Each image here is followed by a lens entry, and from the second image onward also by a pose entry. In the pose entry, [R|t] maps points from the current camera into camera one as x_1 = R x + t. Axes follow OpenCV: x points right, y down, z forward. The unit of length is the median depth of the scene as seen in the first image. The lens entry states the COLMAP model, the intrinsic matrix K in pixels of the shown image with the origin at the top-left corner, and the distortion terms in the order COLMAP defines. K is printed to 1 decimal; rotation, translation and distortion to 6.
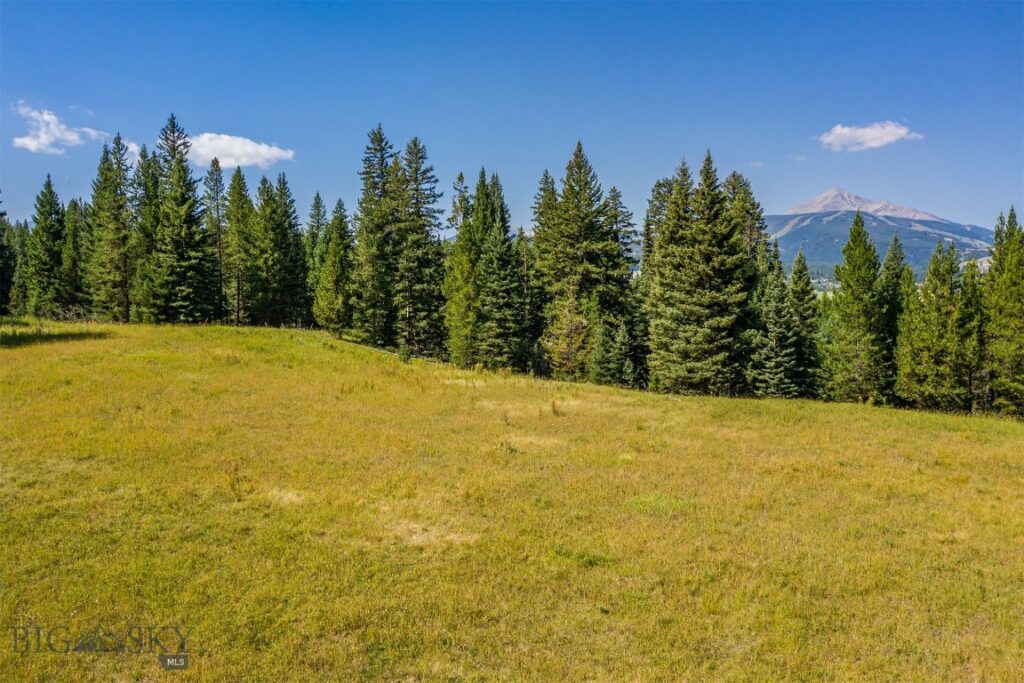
lens RADIAL K [[803.1, 0, 509.2], [0, 803.1, 332.6], [0, 0, 1]] dist [-0.022411, 0.000729]
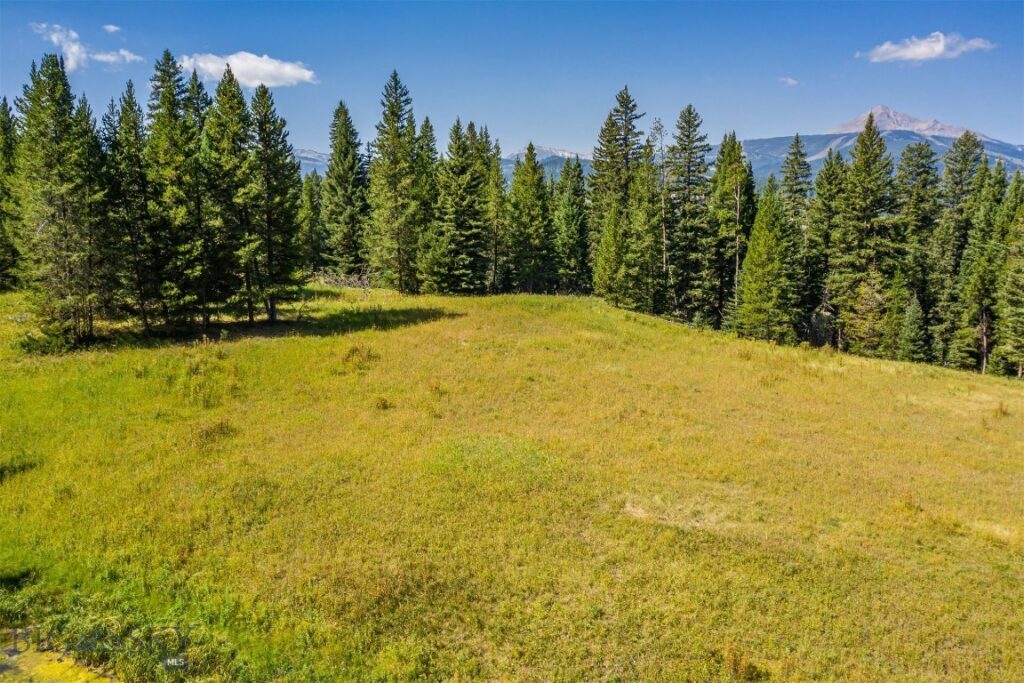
lens RADIAL K [[803.1, 0, 507.4], [0, 803.1, 334.6], [0, 0, 1]] dist [-0.022411, 0.000729]
pose [[0.999184, 0.007677, -0.039654, -0.309301], [-0.003723, 0.995098, 0.098827, -0.057780], [0.040219, -0.098599, 0.994314, -0.030369]]
